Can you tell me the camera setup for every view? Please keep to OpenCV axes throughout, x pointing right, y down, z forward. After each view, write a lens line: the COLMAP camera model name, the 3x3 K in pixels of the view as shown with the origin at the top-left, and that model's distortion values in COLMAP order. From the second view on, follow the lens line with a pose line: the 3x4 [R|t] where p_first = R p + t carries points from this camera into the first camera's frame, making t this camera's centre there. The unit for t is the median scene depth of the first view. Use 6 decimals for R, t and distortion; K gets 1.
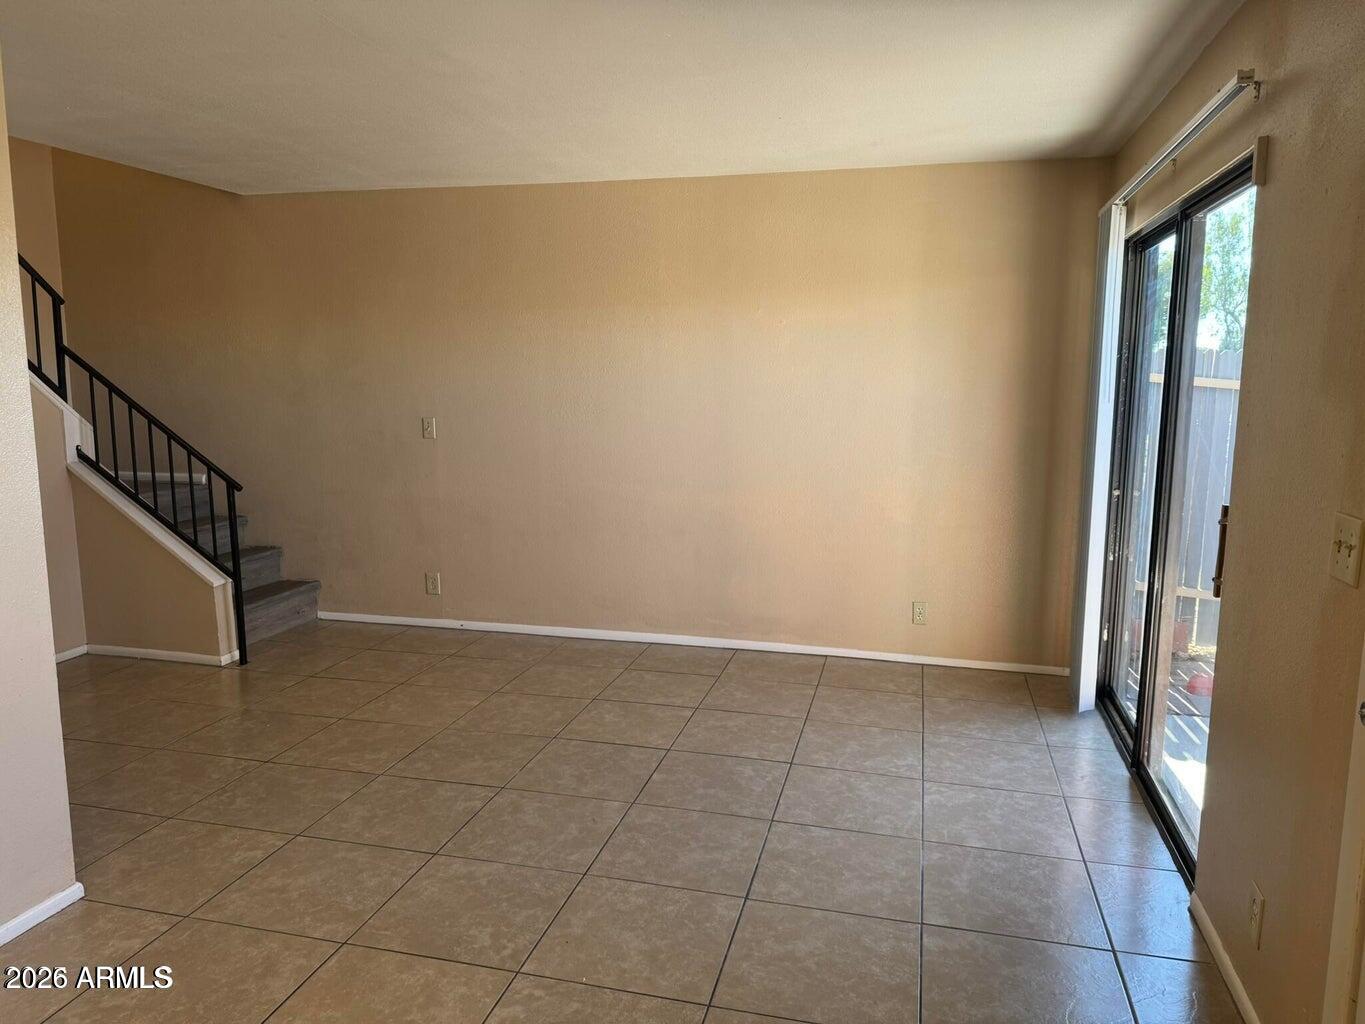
lens RADIAL K [[966.0, 0, 673.9], [0, 966.0, 501.5], [0, 0, 1]] dist [0.056142, -0.057680]
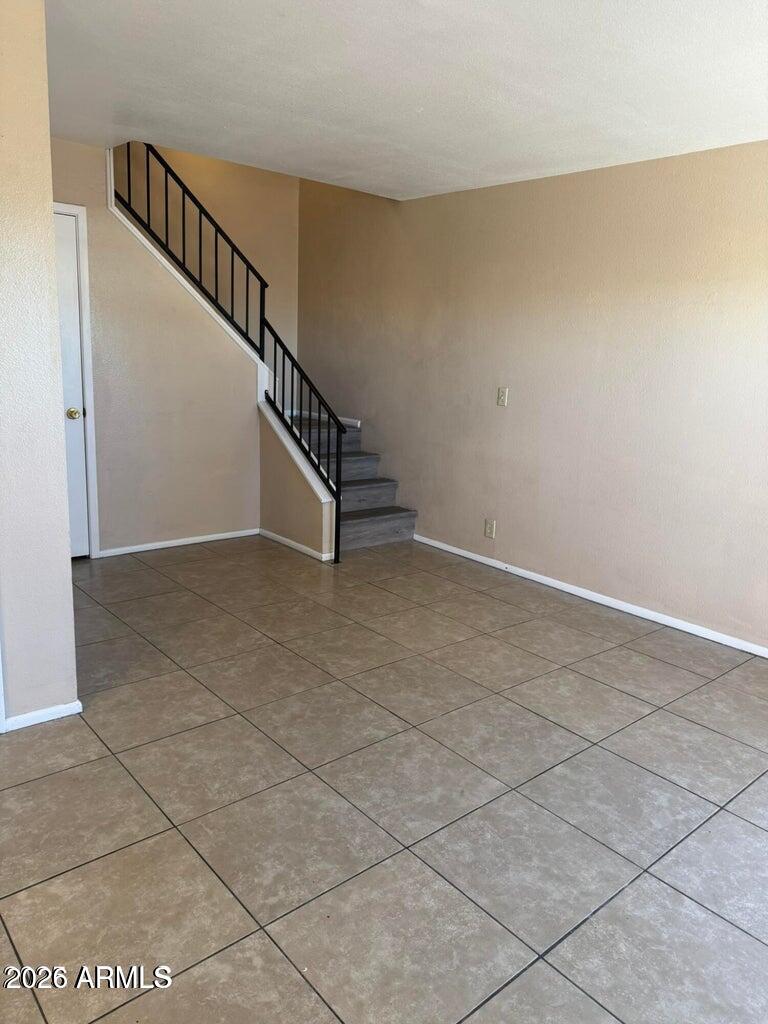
lens RADIAL K [[724.7, 0, 360.9], [0, 724.7, 516.4], [0, 0, 1]] dist [0.056142, -0.057680]
pose [[0.820873, 0.169921, -0.545248, 0.157640], [-0.125120, 0.985027, 0.118606, -0.025169], [0.557237, -0.029139, 0.829842, 0.256326]]
